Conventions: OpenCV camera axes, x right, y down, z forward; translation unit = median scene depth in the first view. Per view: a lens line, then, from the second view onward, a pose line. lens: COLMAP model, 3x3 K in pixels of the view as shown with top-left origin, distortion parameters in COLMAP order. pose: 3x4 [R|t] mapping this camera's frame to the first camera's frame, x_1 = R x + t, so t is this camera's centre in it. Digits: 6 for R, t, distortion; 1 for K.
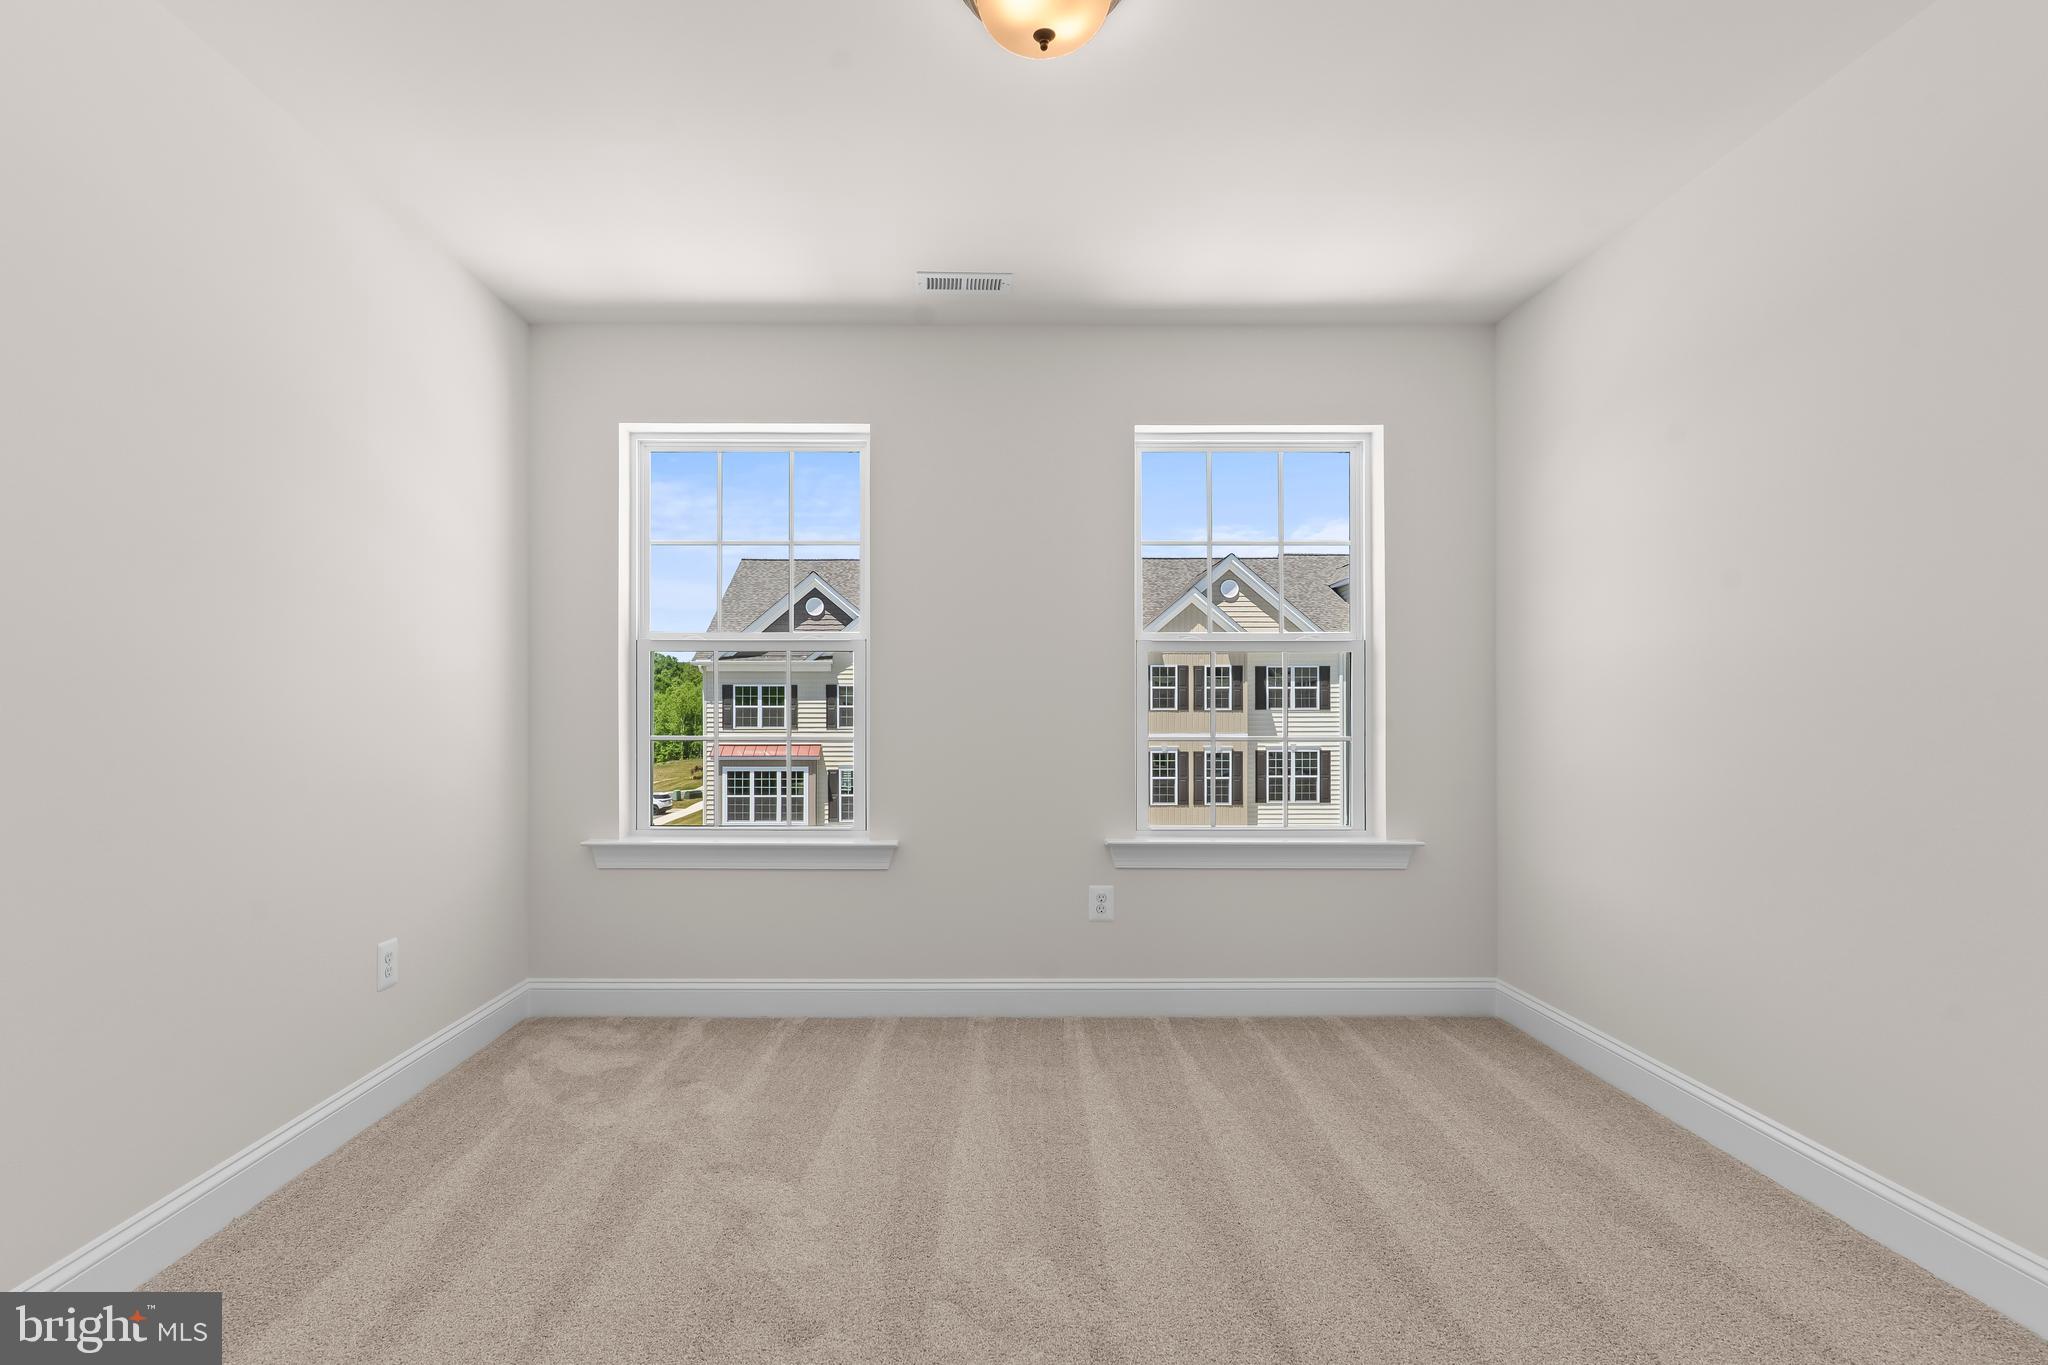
lens RADIAL K [[992.9, 0, 1024.2], [0, 992.9, 693.7], [0, 0, 1]] dist [-0.001742, -0.000210]
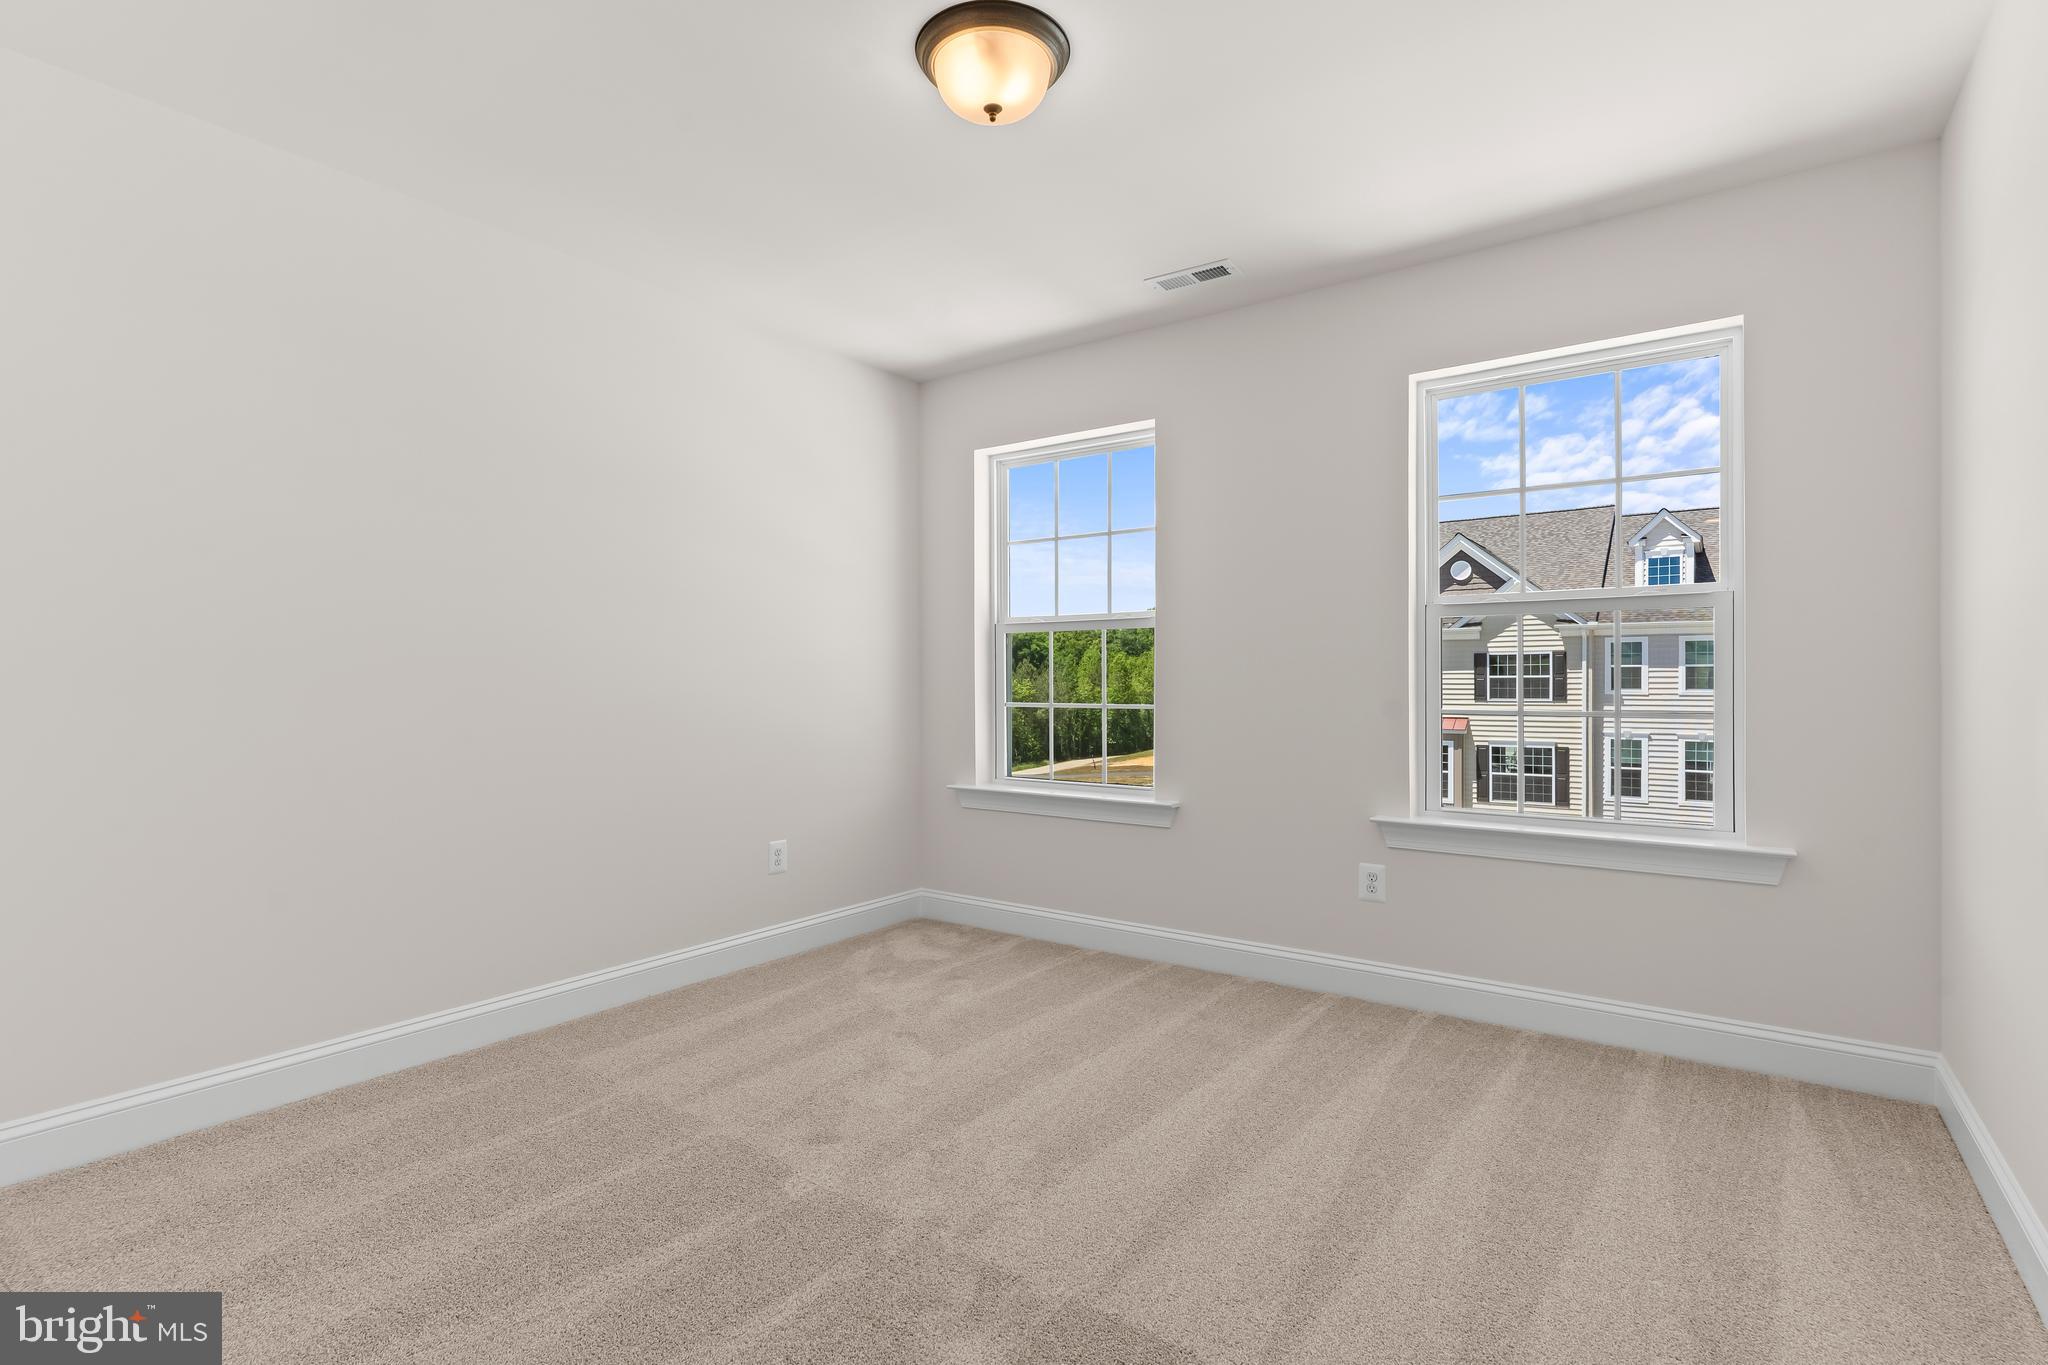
lens RADIAL K [[983.6, 0, 1011.2], [0, 983.6, 669.5], [0, 0, 1]] dist [0.002882, -0.000057]
pose [[0.808139, -0.008426, -0.588931, 0.405035], [0.010921, 0.999940, 0.000679, 0.001571], [0.588890, -0.006980, 0.808183, 0.034288]]
